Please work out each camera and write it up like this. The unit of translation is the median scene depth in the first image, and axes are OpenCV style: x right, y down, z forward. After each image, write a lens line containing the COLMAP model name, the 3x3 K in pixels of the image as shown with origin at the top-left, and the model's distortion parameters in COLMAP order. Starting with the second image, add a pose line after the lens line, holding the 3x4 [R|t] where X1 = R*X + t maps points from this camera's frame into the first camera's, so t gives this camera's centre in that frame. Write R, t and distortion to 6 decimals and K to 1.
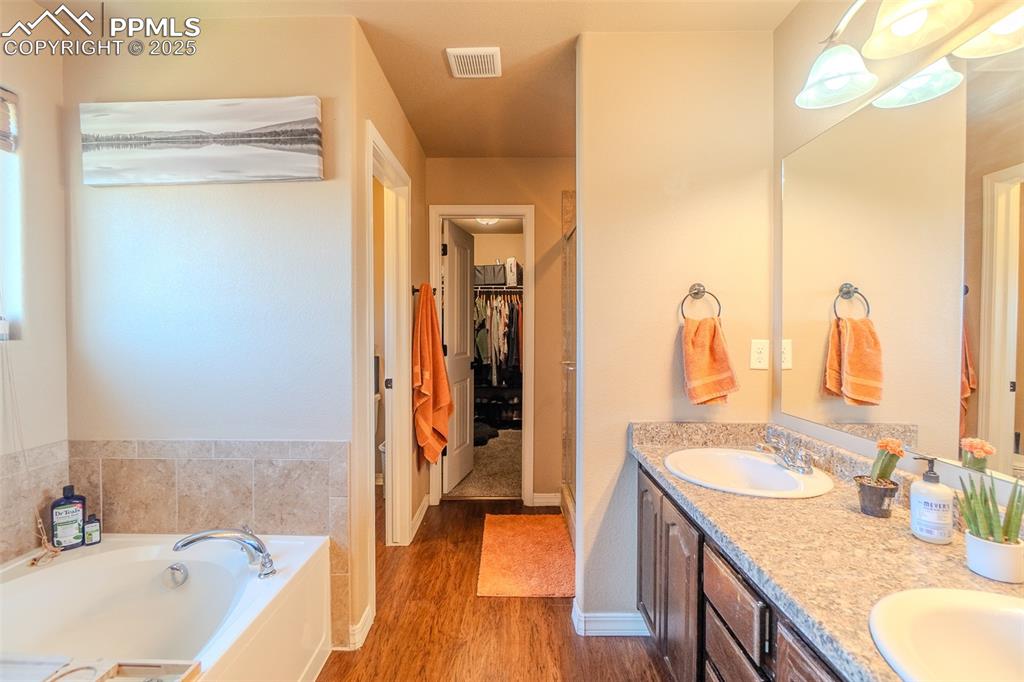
lens RADIAL K [[444.3, 0, 502.7], [0, 444.3, 345.0], [0, 0, 1]] dist [-0.012783, 0.003082]
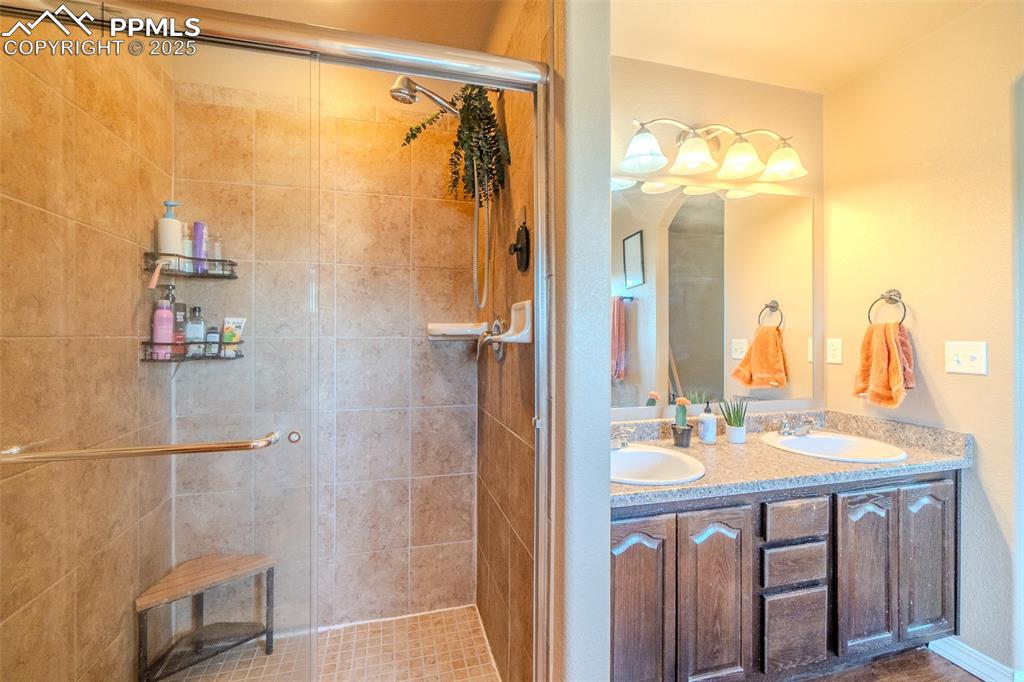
lens RADIAL K [[444.3, 0, 504.0], [0, 444.3, 336.3], [0, 0, 1]] dist [-0.012783, 0.003082]
pose [[-0.276191, -0.004985, 0.961090, -0.357764], [0.034697, 0.999283, 0.015154, -0.046276], [-0.960476, 0.037532, -0.275820, 1.355751]]
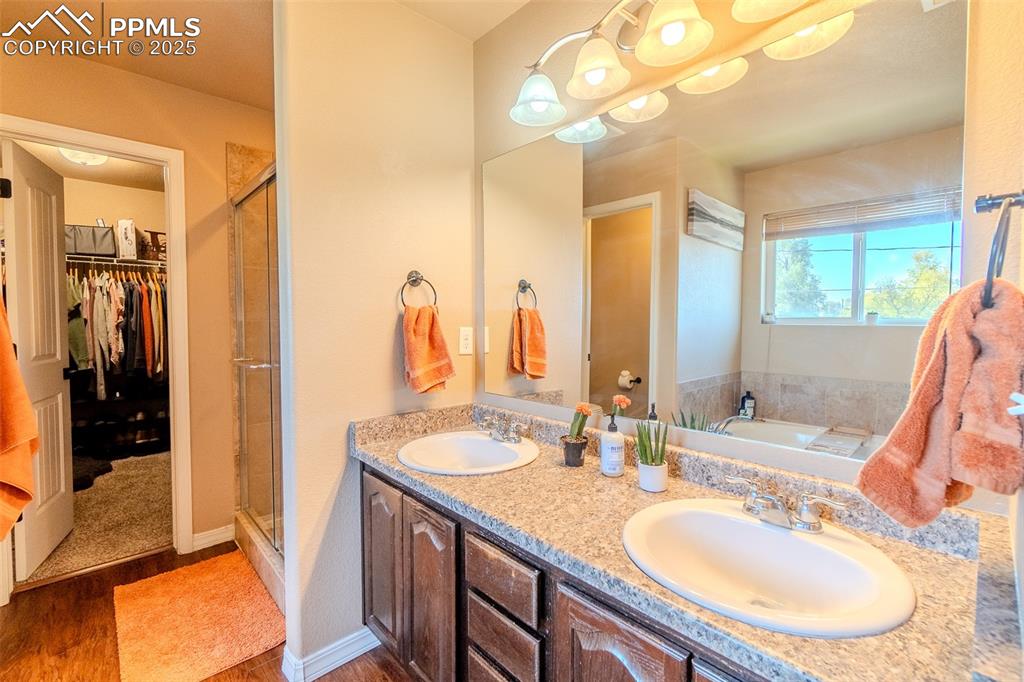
lens RADIAL K [[444.3, 0, 506.3], [0, 444.3, 342.7], [0, 0, 1]] dist [-0.012783, 0.003082]
pose [[0.718790, -0.035168, 0.694337, -0.101751], [0.025140, 0.999381, 0.024593, 0.001463], [-0.694773, -0.000222, 0.719229, 0.146379]]
